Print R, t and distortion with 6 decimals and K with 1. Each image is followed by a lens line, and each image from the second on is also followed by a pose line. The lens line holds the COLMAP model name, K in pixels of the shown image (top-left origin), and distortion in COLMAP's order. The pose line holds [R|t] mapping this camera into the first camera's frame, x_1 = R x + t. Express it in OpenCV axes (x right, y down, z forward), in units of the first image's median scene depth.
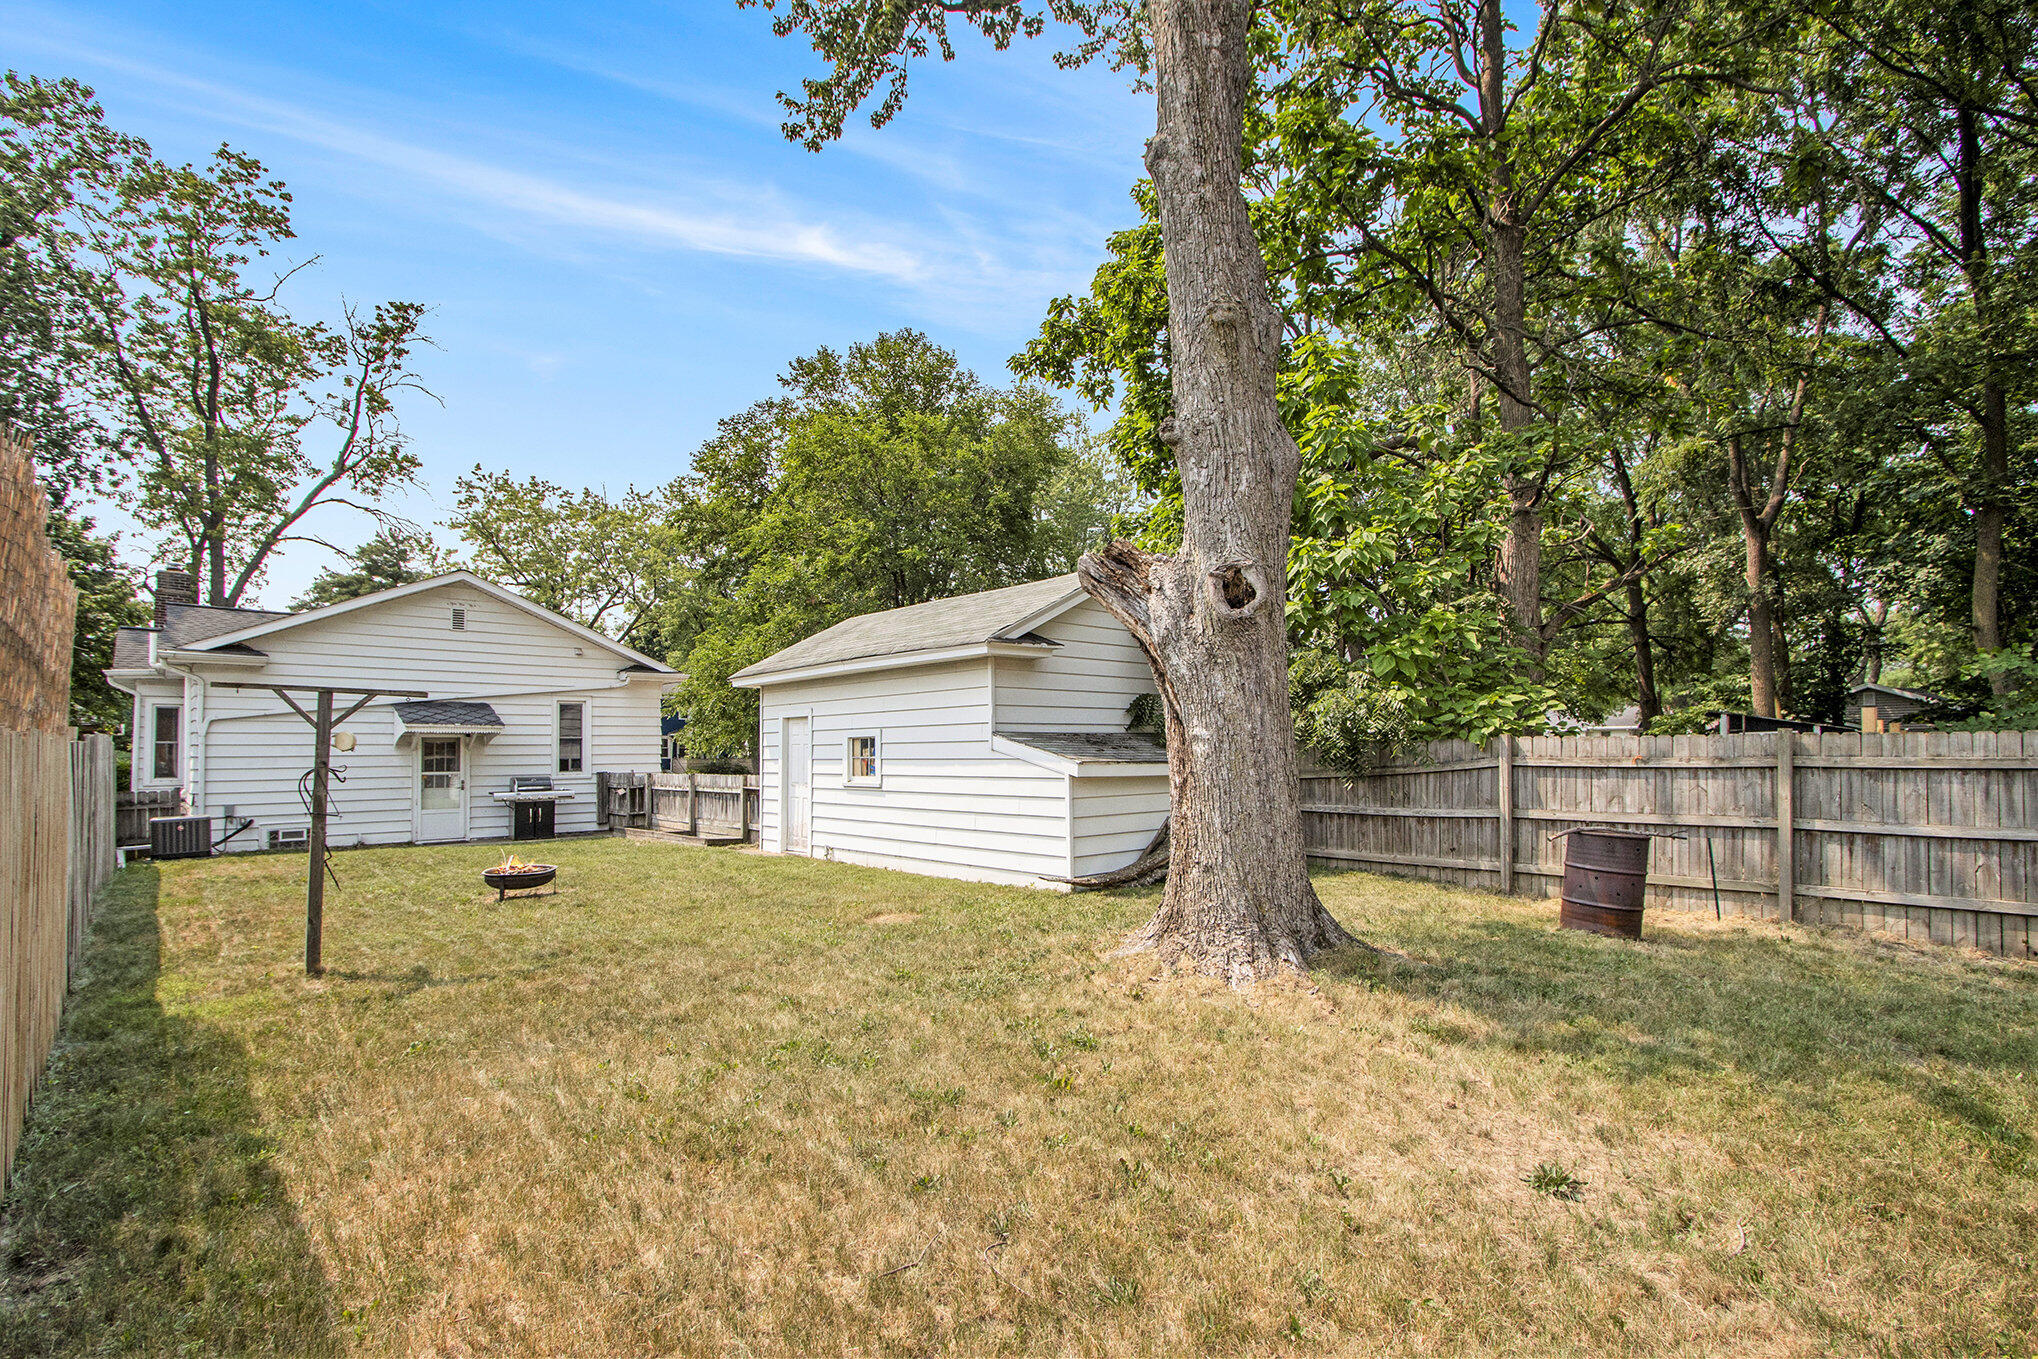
lens RADIAL K [[929.6, 0, 987.1], [0, 929.6, 735.1], [0, 0, 1]] dist [0.001151, 0.000669]
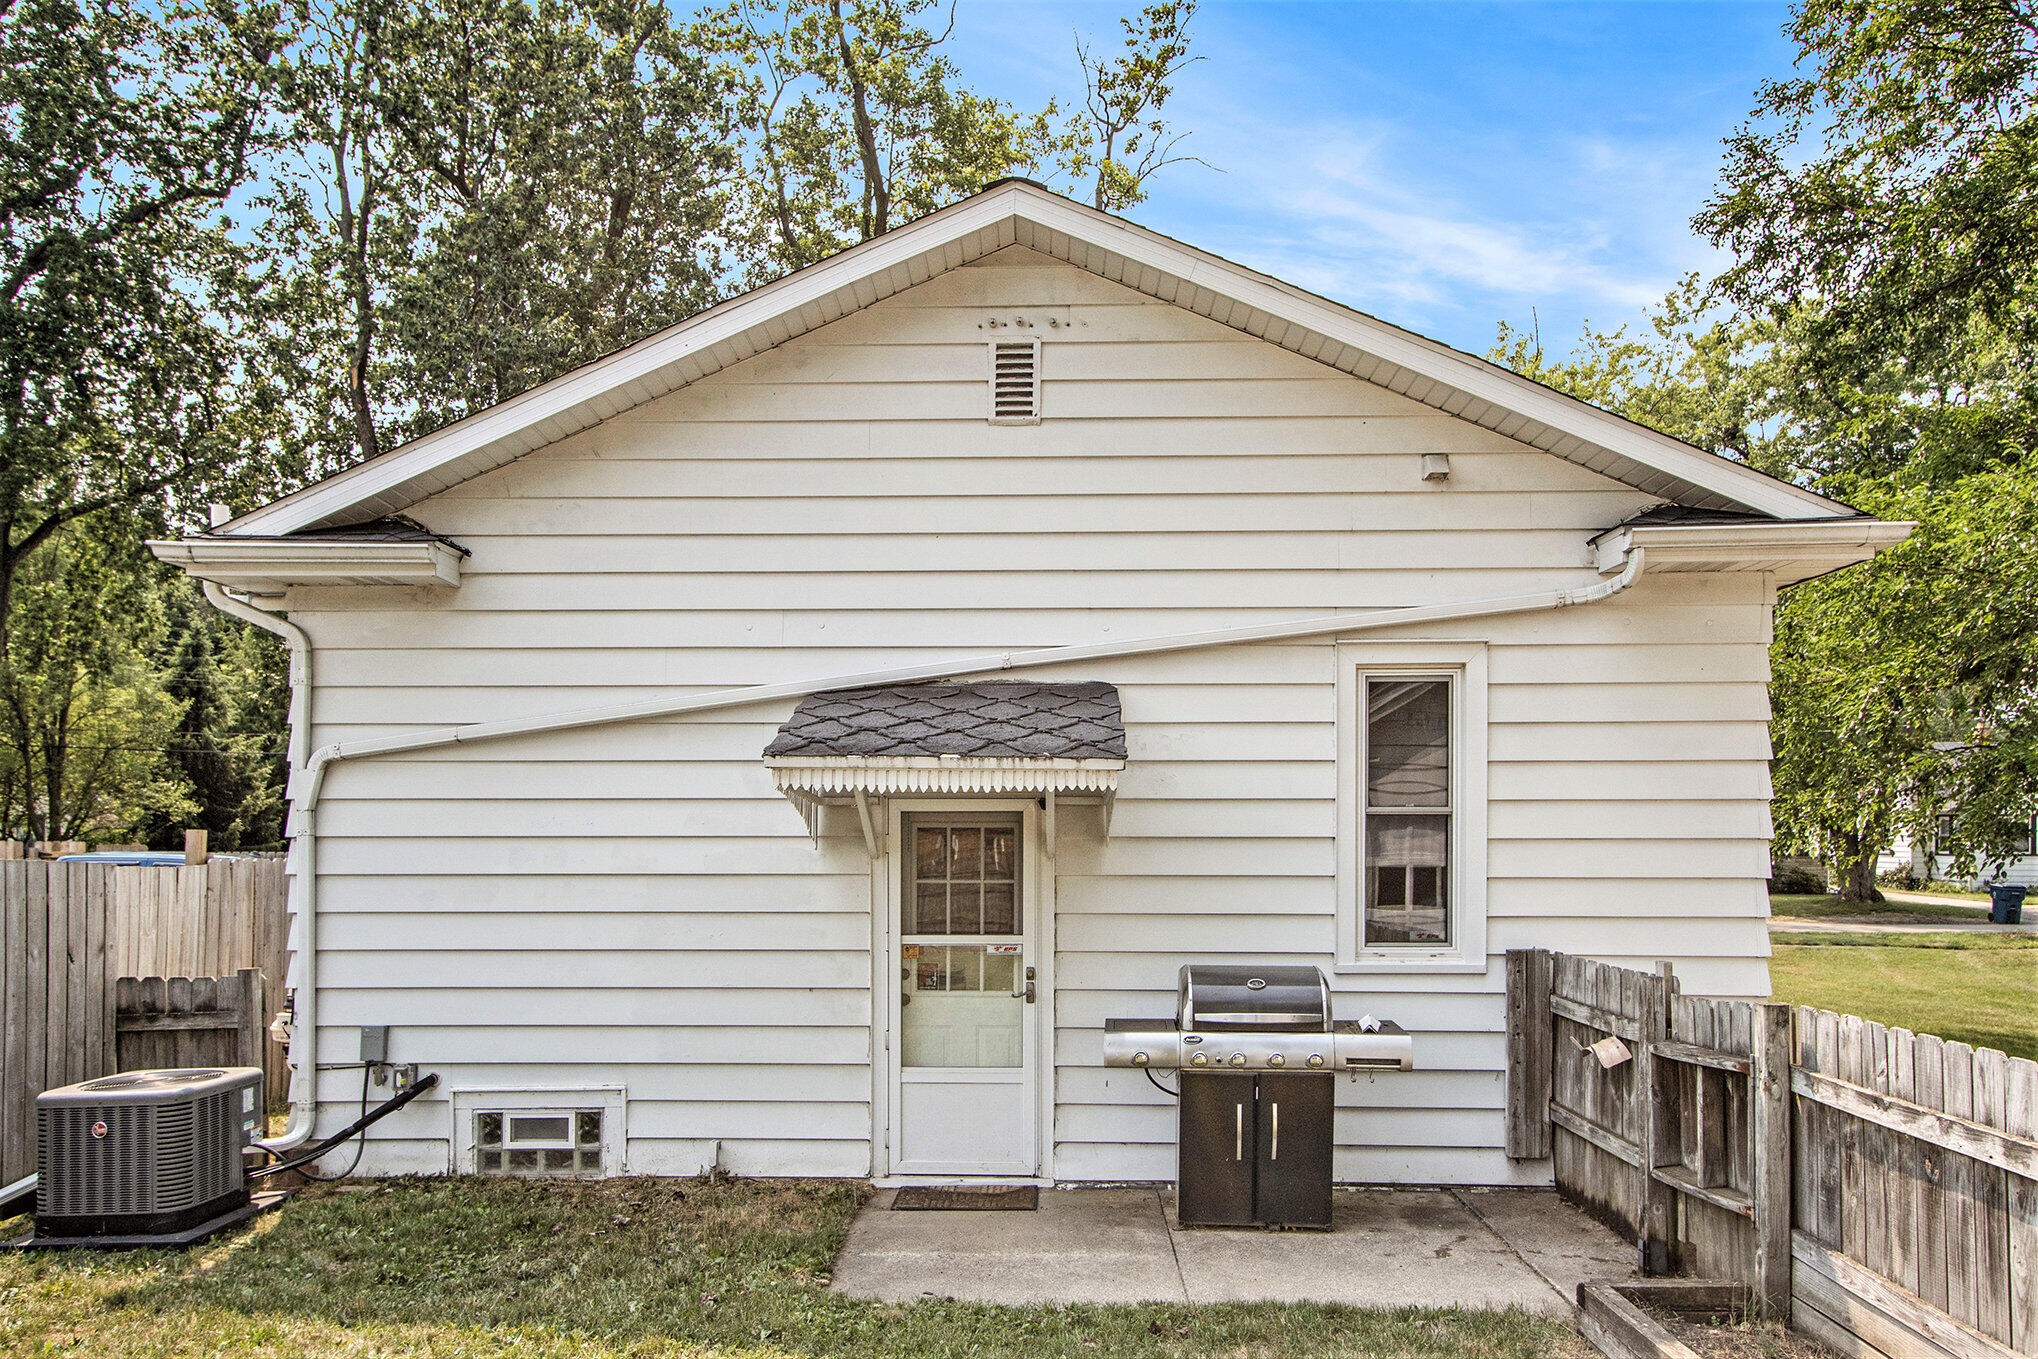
lens RADIAL K [[1439.3, 0, 1019.4], [0, 1439.3, 849.6], [0, 0, 1]] dist [-0.007167, -0.002484]
pose [[0.742812, 0.012210, -0.669389, -0.208024], [0.004457, 0.999721, 0.023182, 0.002842], [0.669486, -0.020203, 0.742550, 0.503373]]
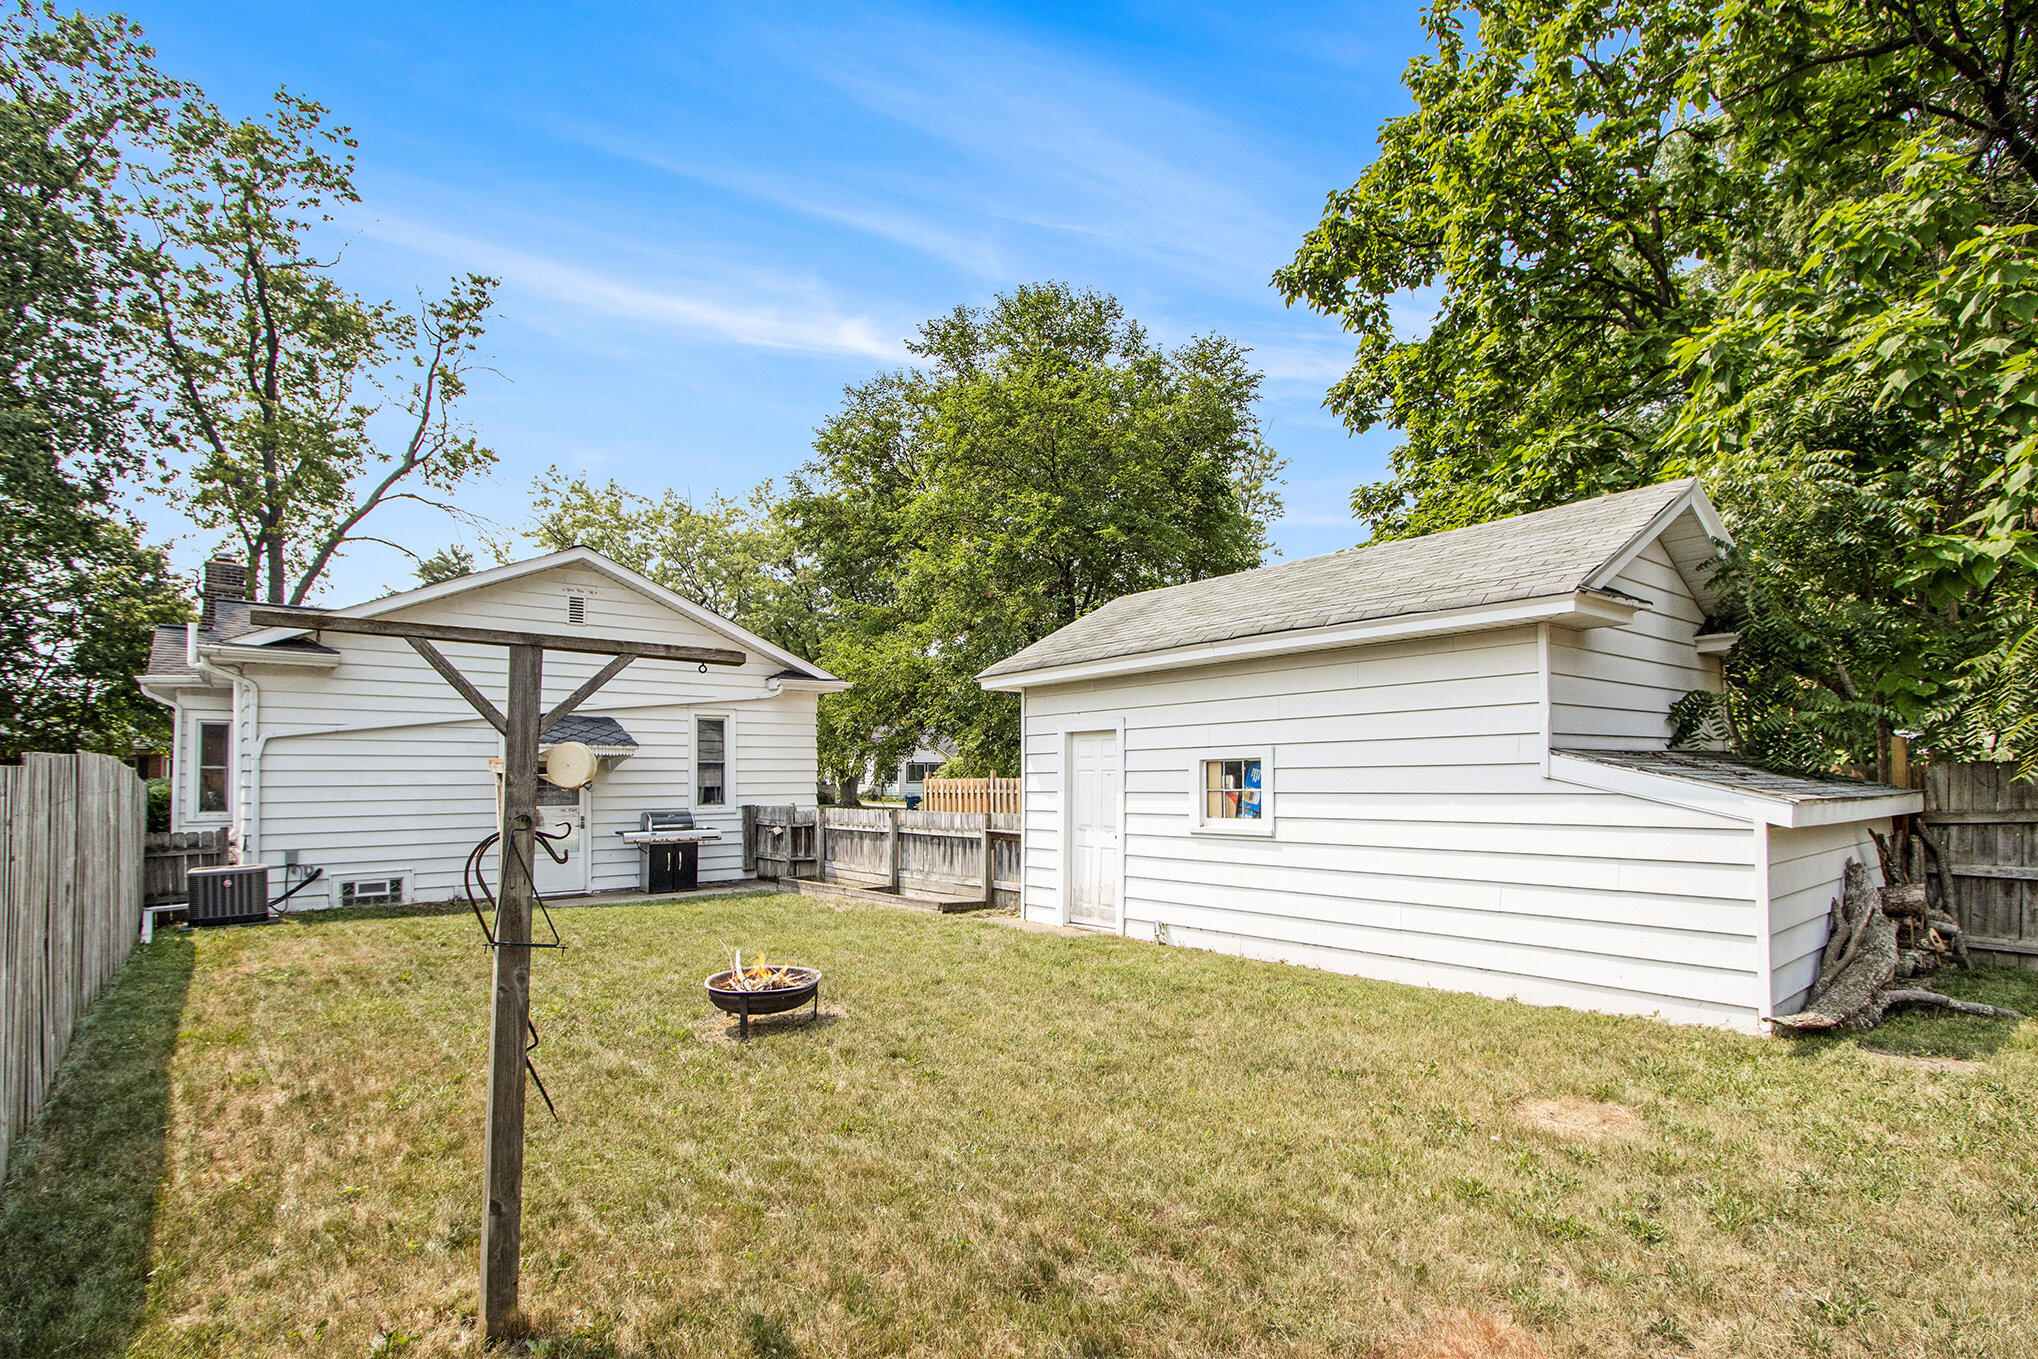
lens RADIAL K [[955.5, 0, 1021.2], [0, 955.5, 763.1], [0, 0, 1]] dist [-0.000914, -0.001590]
pose [[0.999590, 0.000063, -0.028635, -0.127333], [-0.000006, 0.999998, 0.002001, 0.001797], [0.028635, -0.002000, 0.999588, 0.154519]]
